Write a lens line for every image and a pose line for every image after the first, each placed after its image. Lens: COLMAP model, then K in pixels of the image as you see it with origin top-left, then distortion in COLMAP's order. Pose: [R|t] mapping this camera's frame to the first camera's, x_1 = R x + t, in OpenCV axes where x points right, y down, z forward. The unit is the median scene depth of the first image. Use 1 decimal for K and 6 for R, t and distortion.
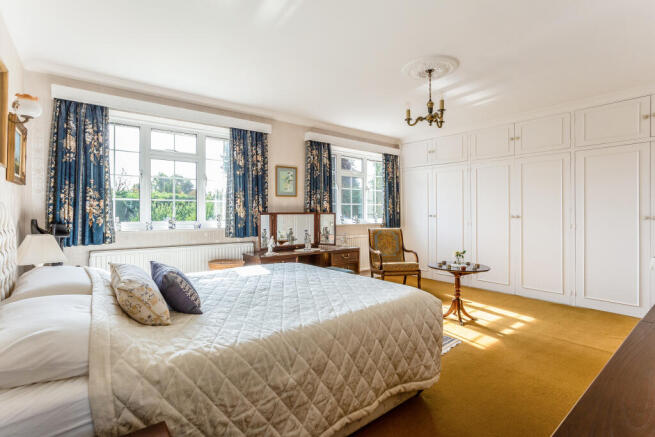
lens RADIAL K [[304.1, 0, 327.5], [0, 304.1, 211.9], [0, 0, 1]] dist [-0.071607, 0.000242]
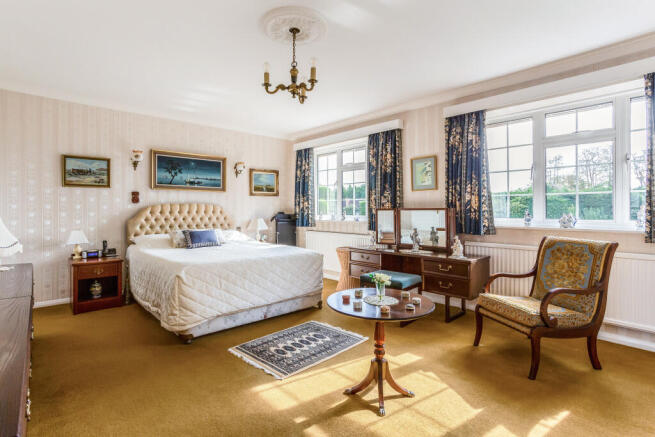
lens RADIAL K [[316.7, 0, 323.9], [0, 316.7, 210.6], [0, 0, 1]] dist [0.001747, 0.000747]
pose [[0.084255, 0.004460, -0.996434, 0.775660], [0.005294, 0.999974, 0.004924, 0.002364], [0.996430, -0.005690, 0.084229, 0.637021]]
